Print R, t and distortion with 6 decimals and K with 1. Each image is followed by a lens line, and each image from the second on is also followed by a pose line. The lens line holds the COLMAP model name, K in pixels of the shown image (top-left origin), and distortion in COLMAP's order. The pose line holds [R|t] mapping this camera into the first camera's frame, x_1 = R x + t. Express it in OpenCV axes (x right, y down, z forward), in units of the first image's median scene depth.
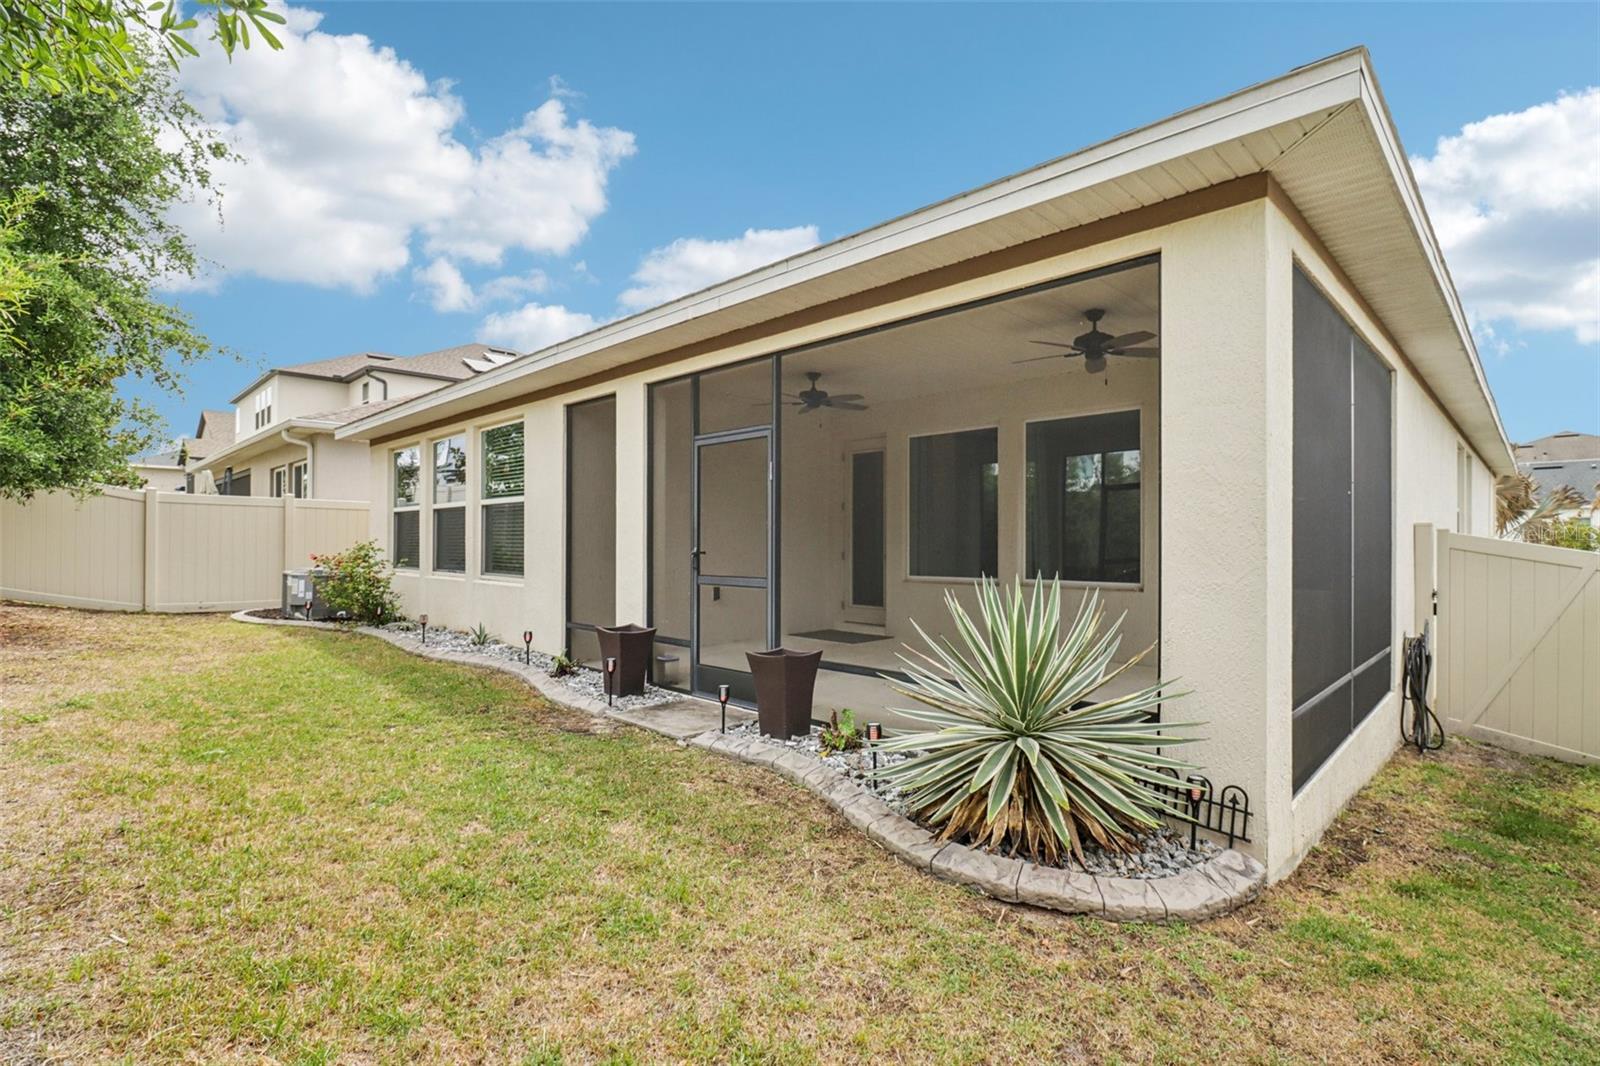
lens RADIAL K [[747.4, 0, 800.0], [0, 747.4, 533.0], [0, 0, 1]] dist [0.000682, 0.000182]
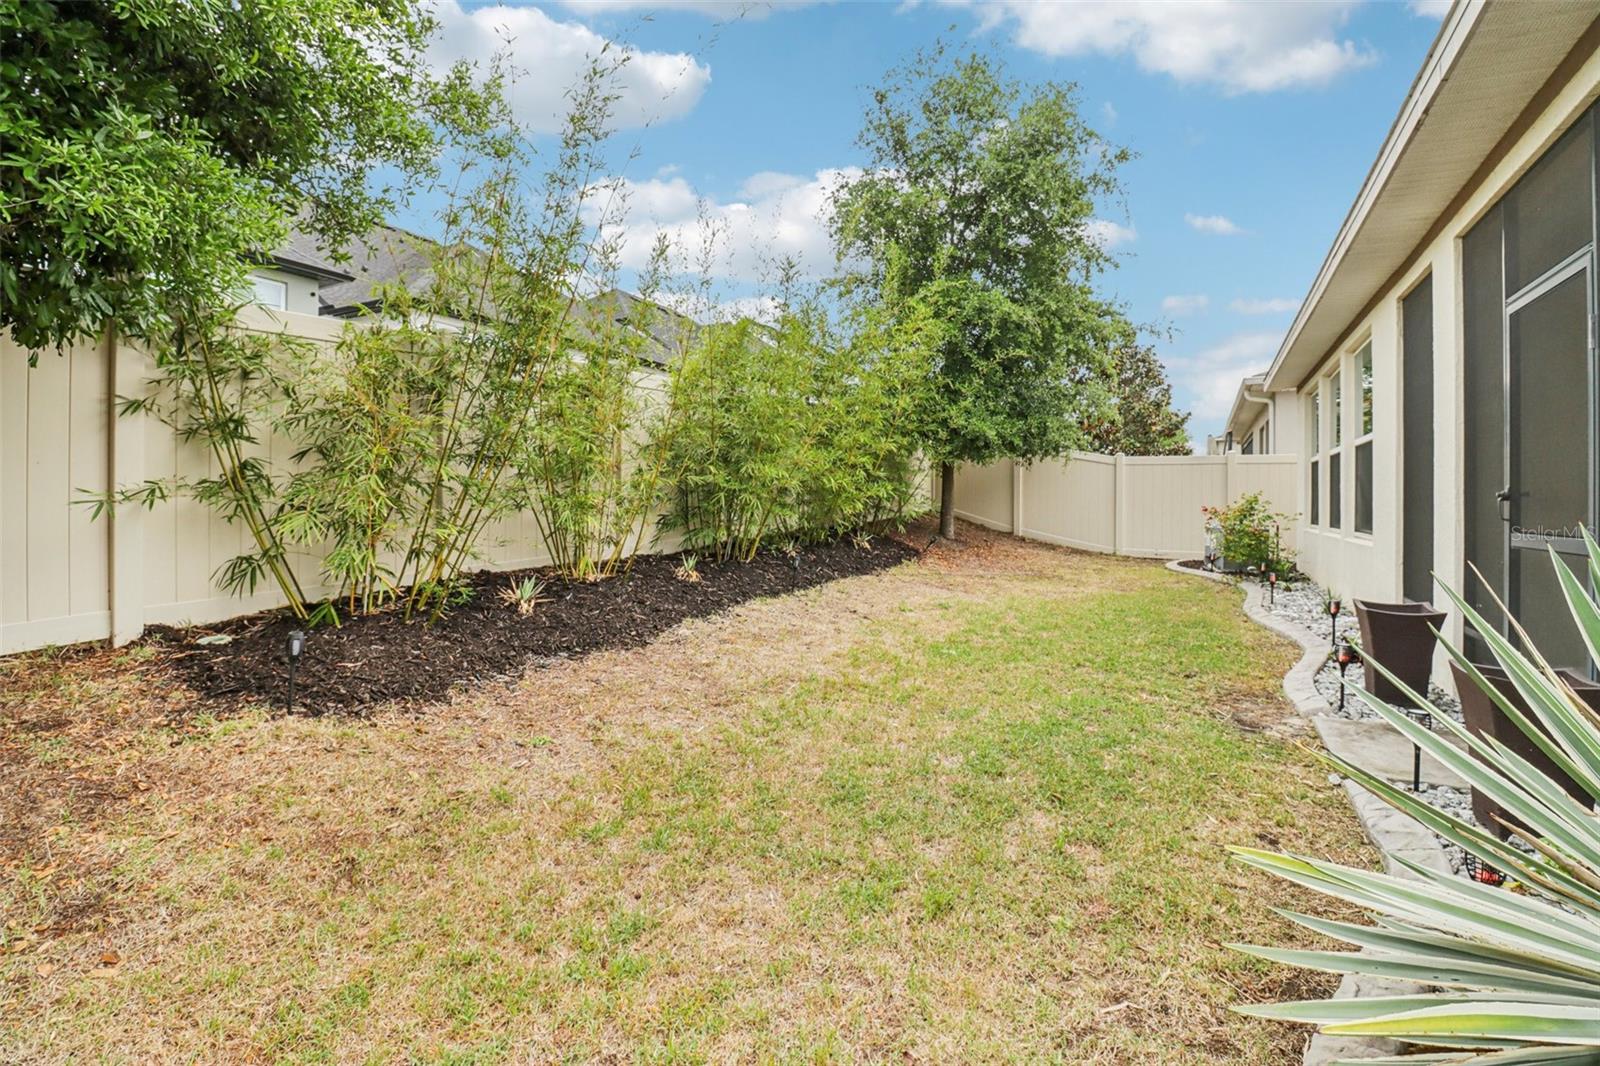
lens RADIAL K [[742.9, 0, 798.5], [0, 742.9, 500.6], [0, 0, 1]] dist [-0.001689, -0.012518]
pose [[0.264256, -0.001448, -0.964451, 0.157912], [0.000990, 0.999999, -0.001230, 0.016972], [0.964452, -0.000630, 0.264257, 0.185635]]
